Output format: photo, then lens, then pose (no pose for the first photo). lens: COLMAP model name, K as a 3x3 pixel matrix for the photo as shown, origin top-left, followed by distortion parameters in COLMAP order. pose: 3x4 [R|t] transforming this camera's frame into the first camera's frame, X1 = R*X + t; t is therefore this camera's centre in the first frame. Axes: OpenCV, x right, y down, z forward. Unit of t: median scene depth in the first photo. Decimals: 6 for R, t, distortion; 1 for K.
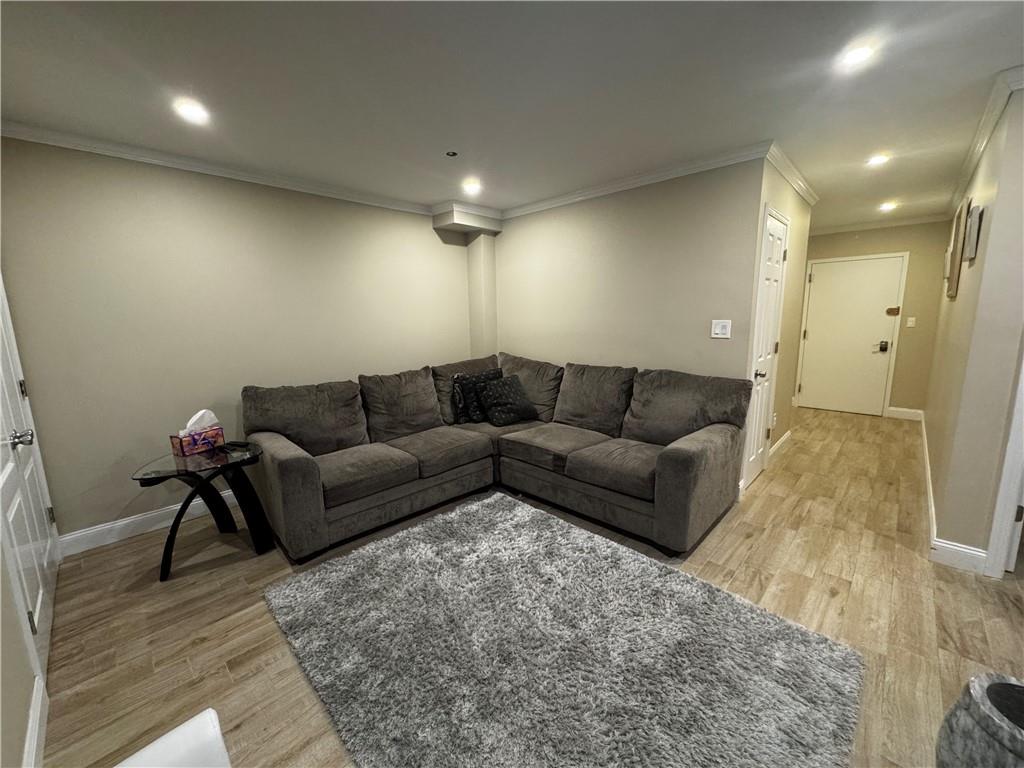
lens RADIAL K [[409.1, 0, 508.6], [0, 409.1, 384.5], [0, 0, 1]] dist [-0.008391, 0.000216]
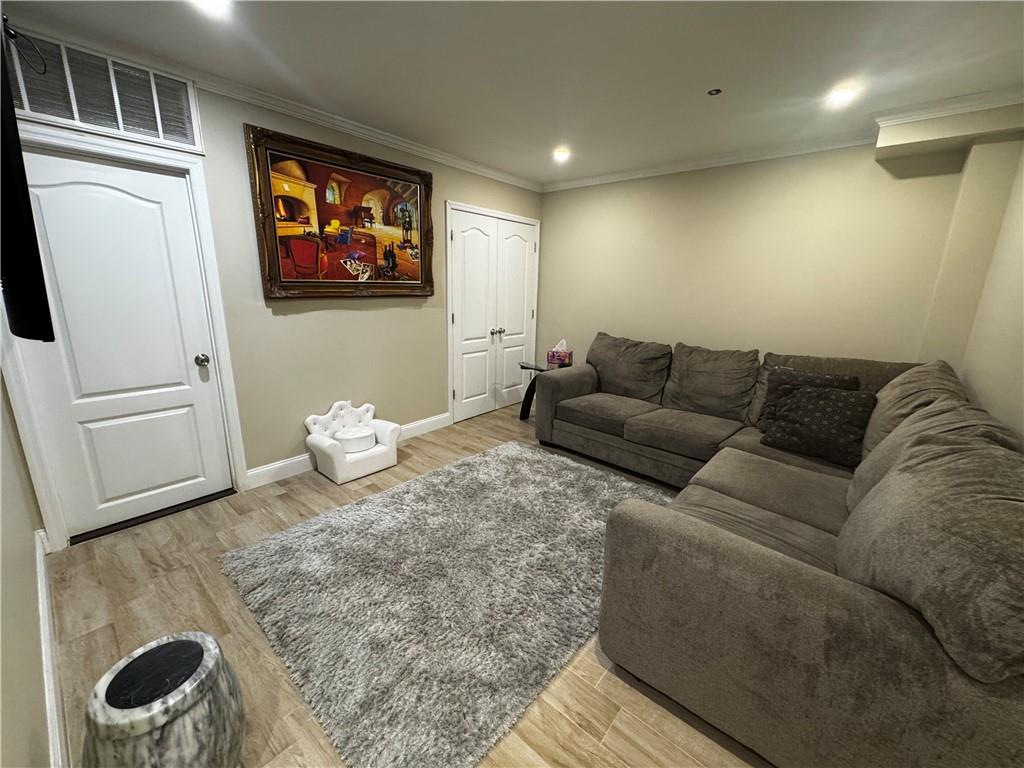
lens RADIAL K [[409.1, 0, 507.5], [0, 409.1, 382.7], [0, 0, 1]] dist [-0.008391, 0.000216]
pose [[0.051068, 0.251911, -0.966402, 0.888841], [-0.193520, 0.951820, 0.237883, -0.119599], [0.979766, 0.174870, 0.097357, 0.665358]]
